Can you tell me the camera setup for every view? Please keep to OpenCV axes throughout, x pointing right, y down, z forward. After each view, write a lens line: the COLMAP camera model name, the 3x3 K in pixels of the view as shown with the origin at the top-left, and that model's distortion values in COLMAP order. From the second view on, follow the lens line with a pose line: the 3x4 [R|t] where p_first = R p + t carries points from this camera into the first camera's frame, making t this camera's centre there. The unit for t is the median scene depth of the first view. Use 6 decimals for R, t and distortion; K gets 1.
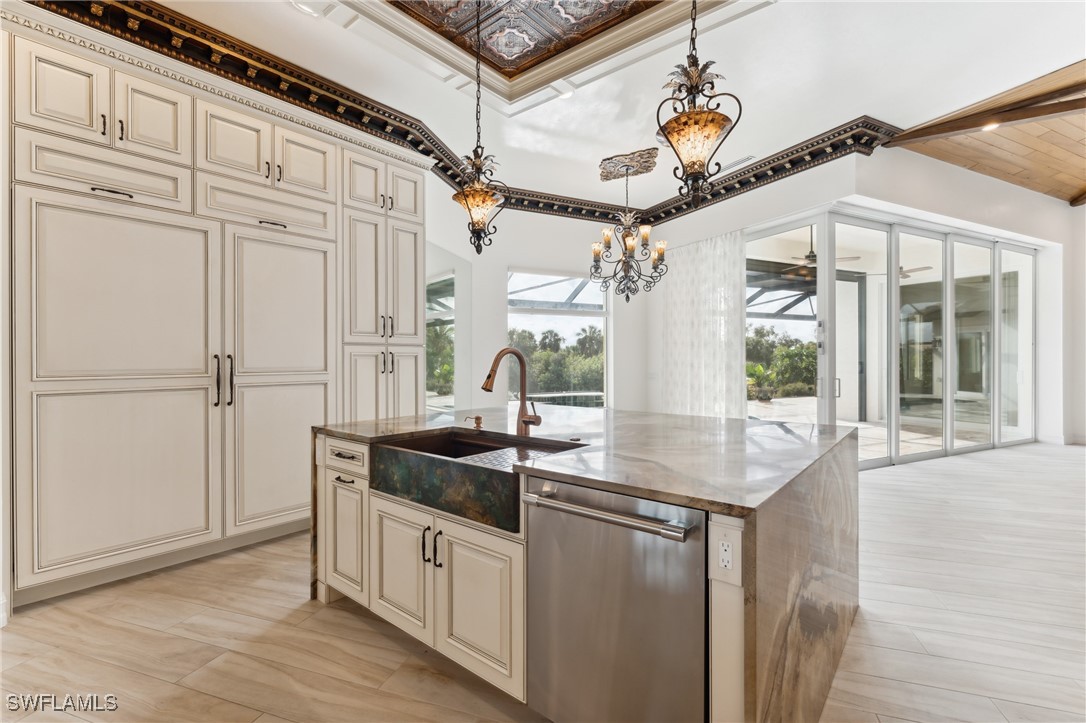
lens RADIAL K [[495.2, 0, 545.5], [0, 495.2, 360.1], [0, 0, 1]] dist [-0.000398, 0.001932]
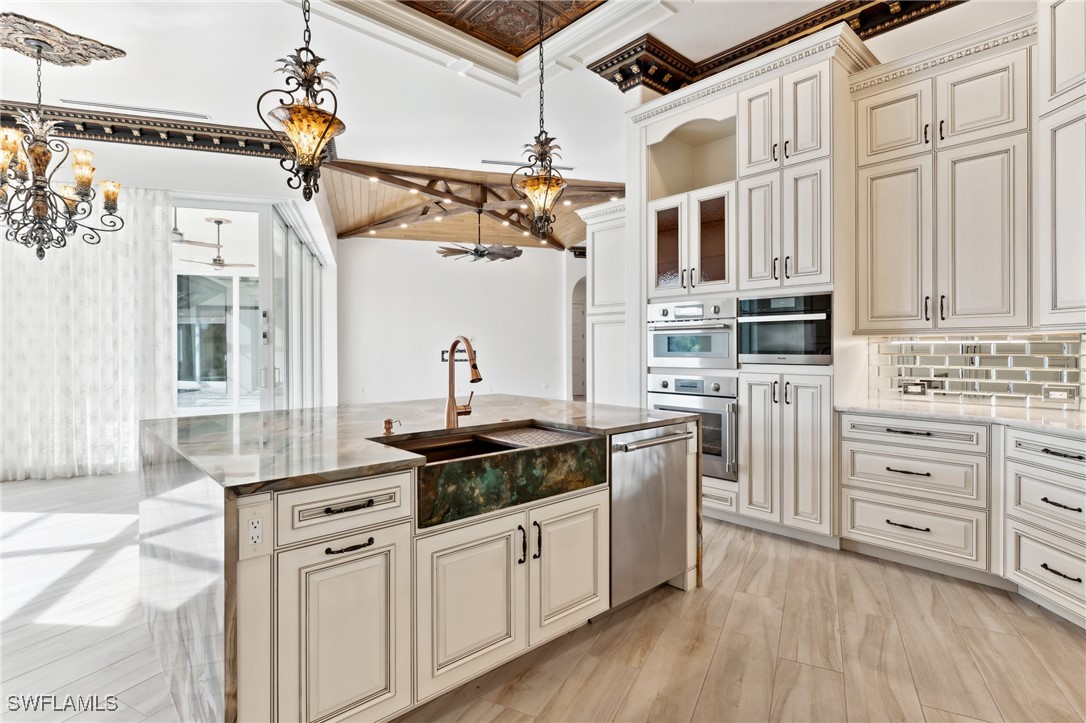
lens RADIAL K [[532.1, 0, 543.4], [0, 532.1, 351.1], [0, 0, 1]] dist [-0.001531, -0.000807]
pose [[0.150055, -0.005289, 0.988663, -1.044914], [0.004875, 0.999977, 0.004610, 0.000334], [-0.988666, 0.004128, 0.150077, 0.685986]]
